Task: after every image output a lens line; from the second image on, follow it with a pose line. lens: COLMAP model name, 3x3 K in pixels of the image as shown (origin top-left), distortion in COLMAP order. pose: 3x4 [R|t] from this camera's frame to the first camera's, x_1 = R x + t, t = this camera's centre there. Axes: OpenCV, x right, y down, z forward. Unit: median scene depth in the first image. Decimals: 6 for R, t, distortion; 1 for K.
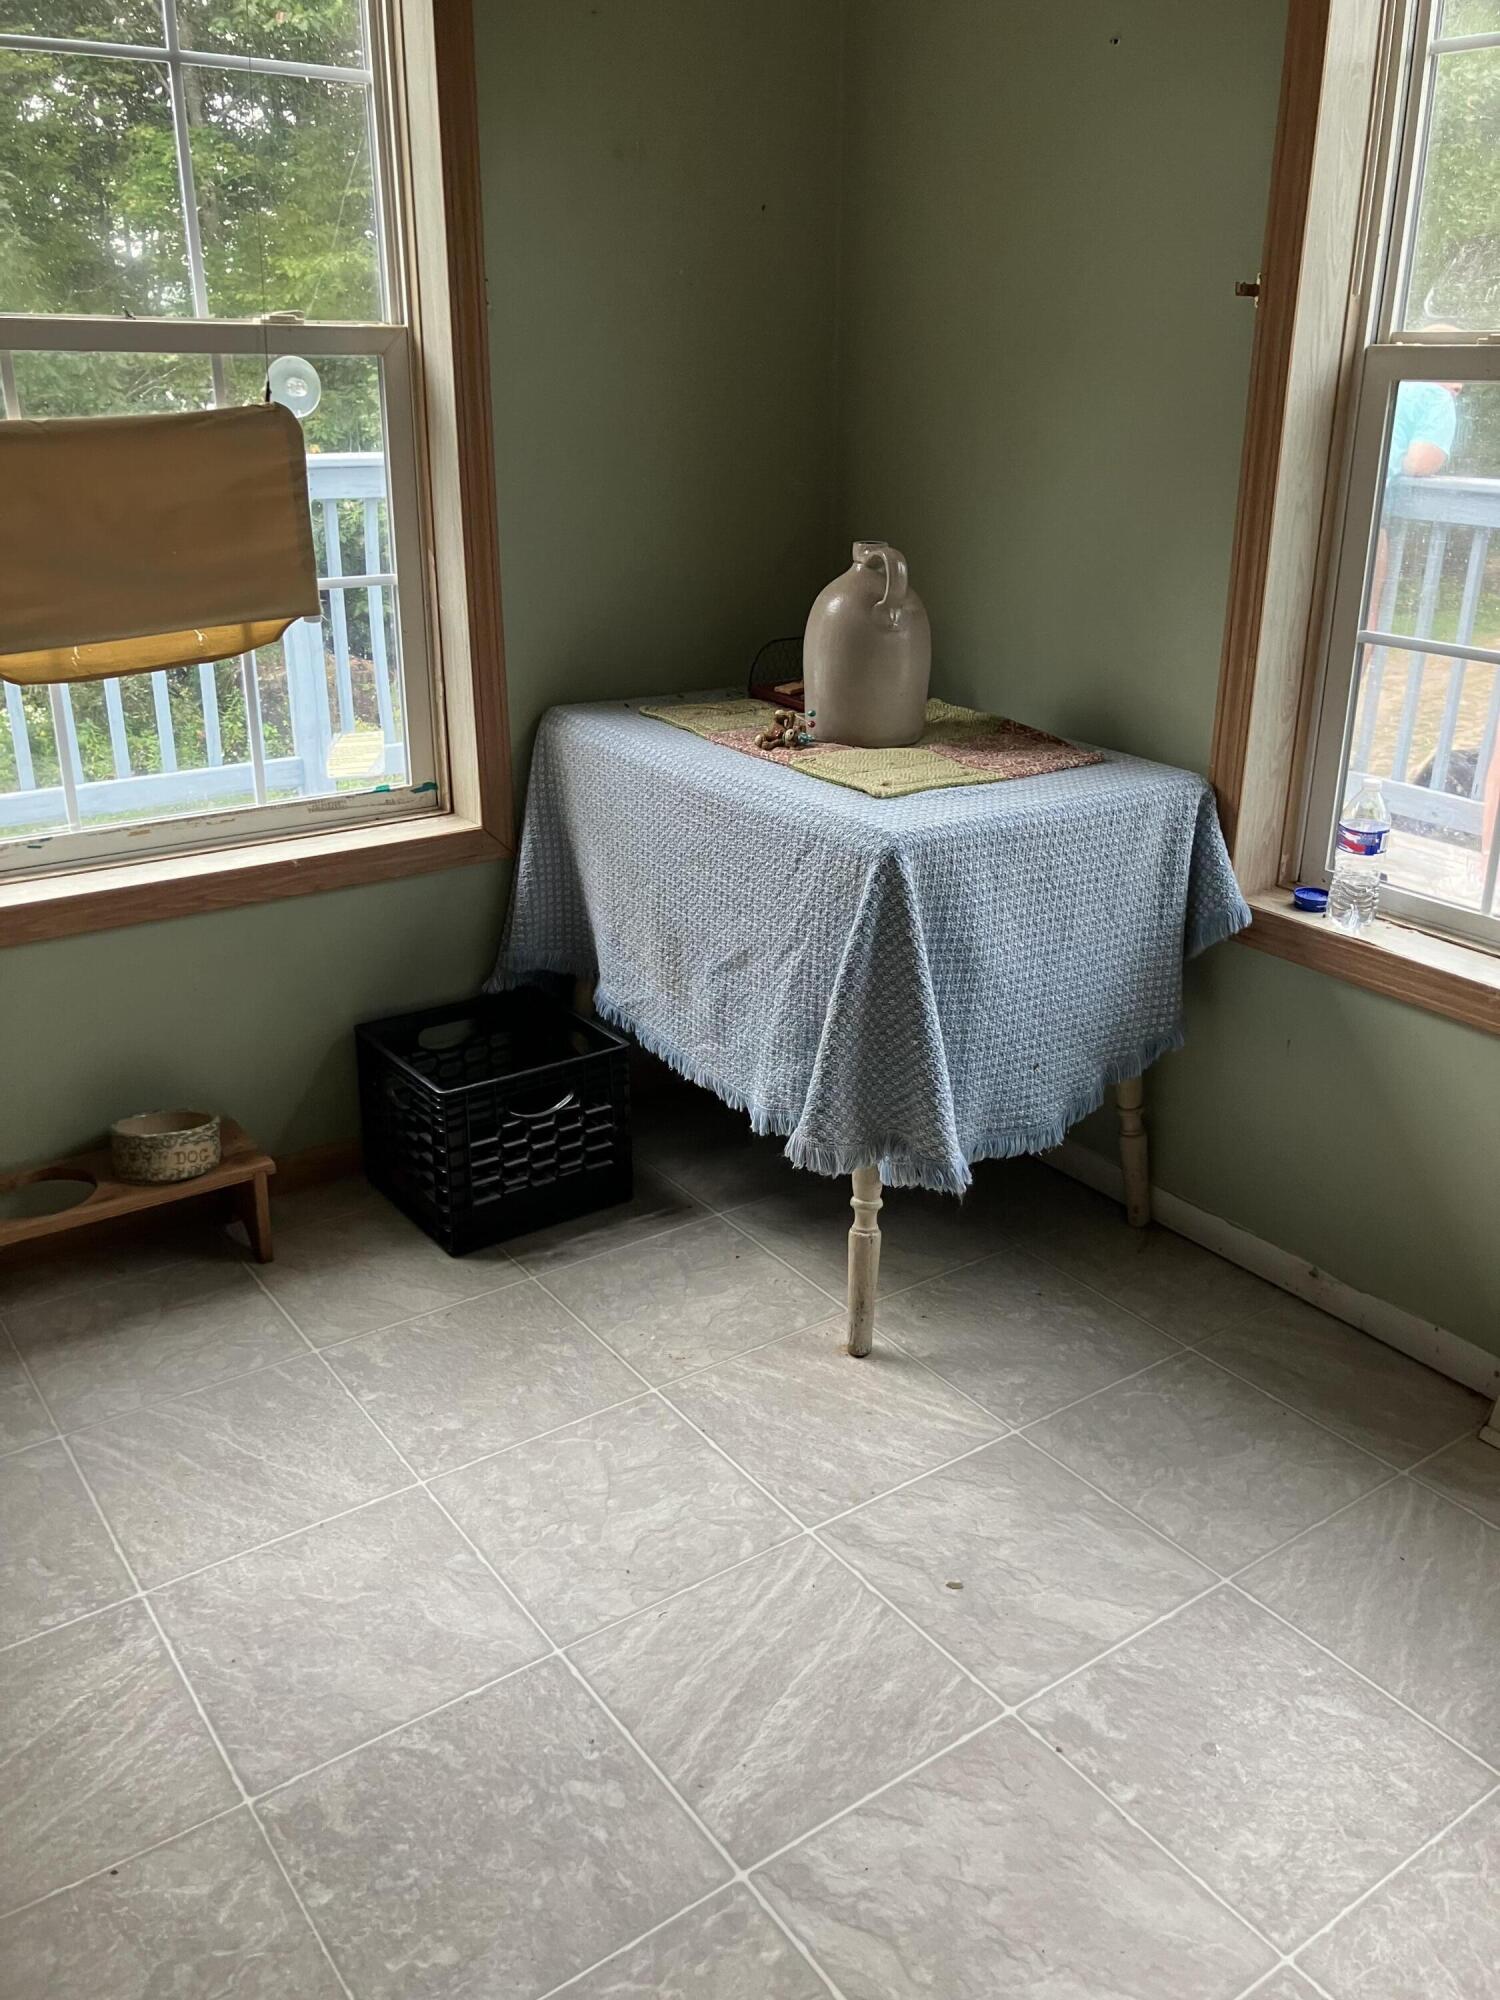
lens RADIAL K [[1652.7, 0, 750.3], [0, 1652.7, 987.4], [0, 0, 1]] dist [0.013449, 0.006060]
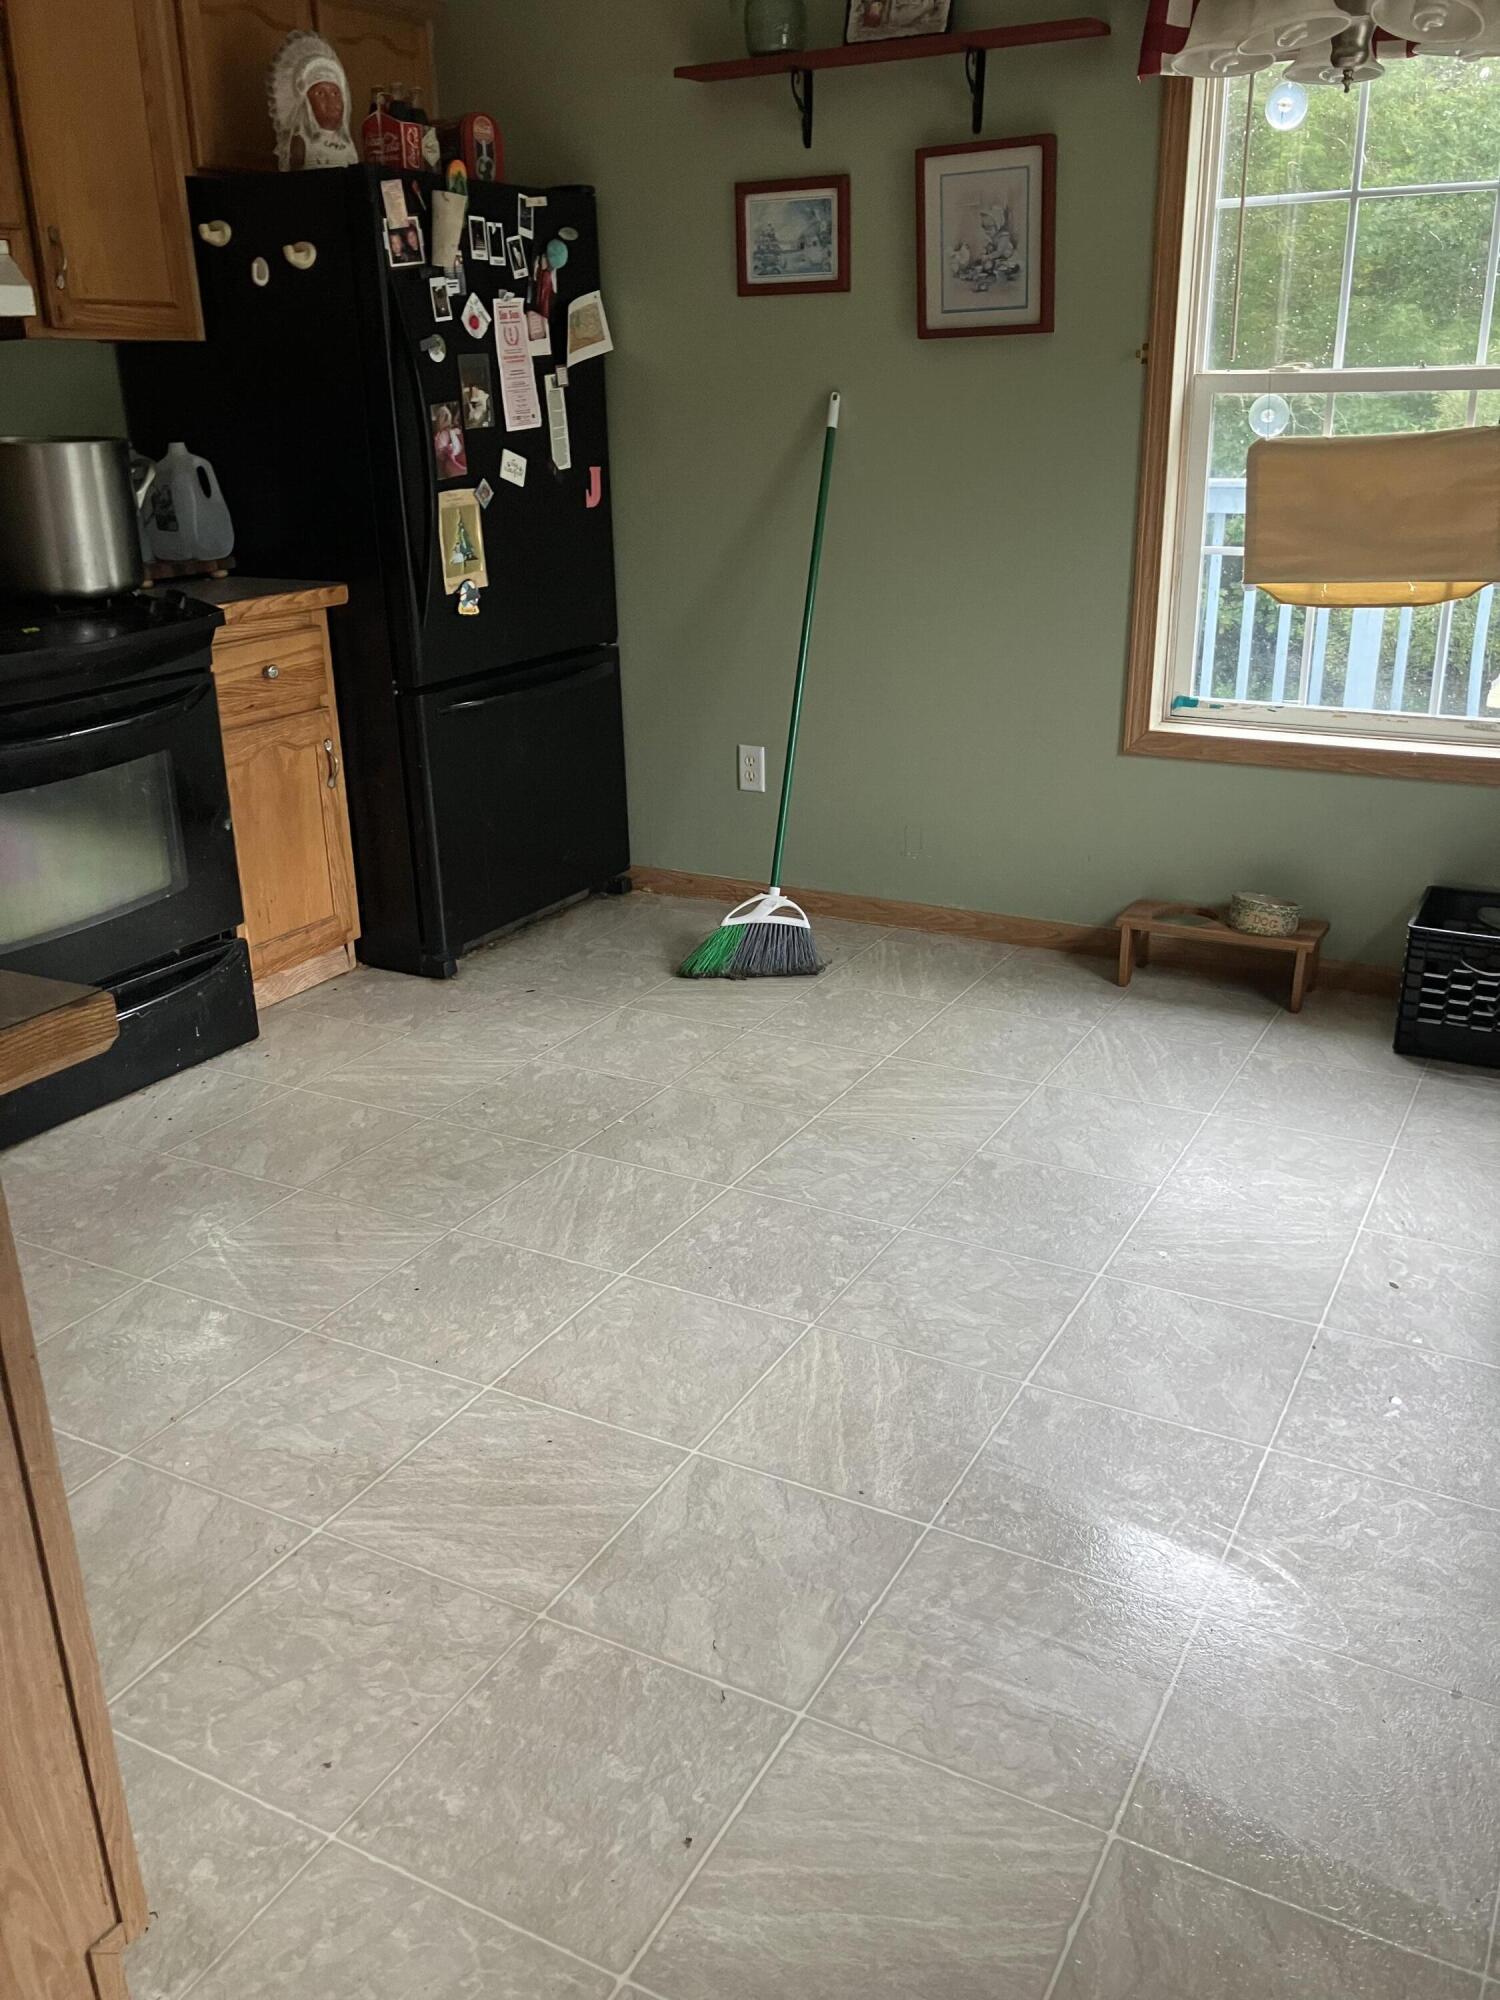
lens RADIAL K [[1652.7, 0, 752.3], [0, 1652.7, 1003.6], [0, 0, 1]] dist [0.013449, 0.006060]
pose [[0.438628, 0.306547, -0.844769, 0.747262], [-0.301893, 0.935657, 0.182777, 0.036159], [0.846443, 0.174859, 0.502950, -0.146087]]
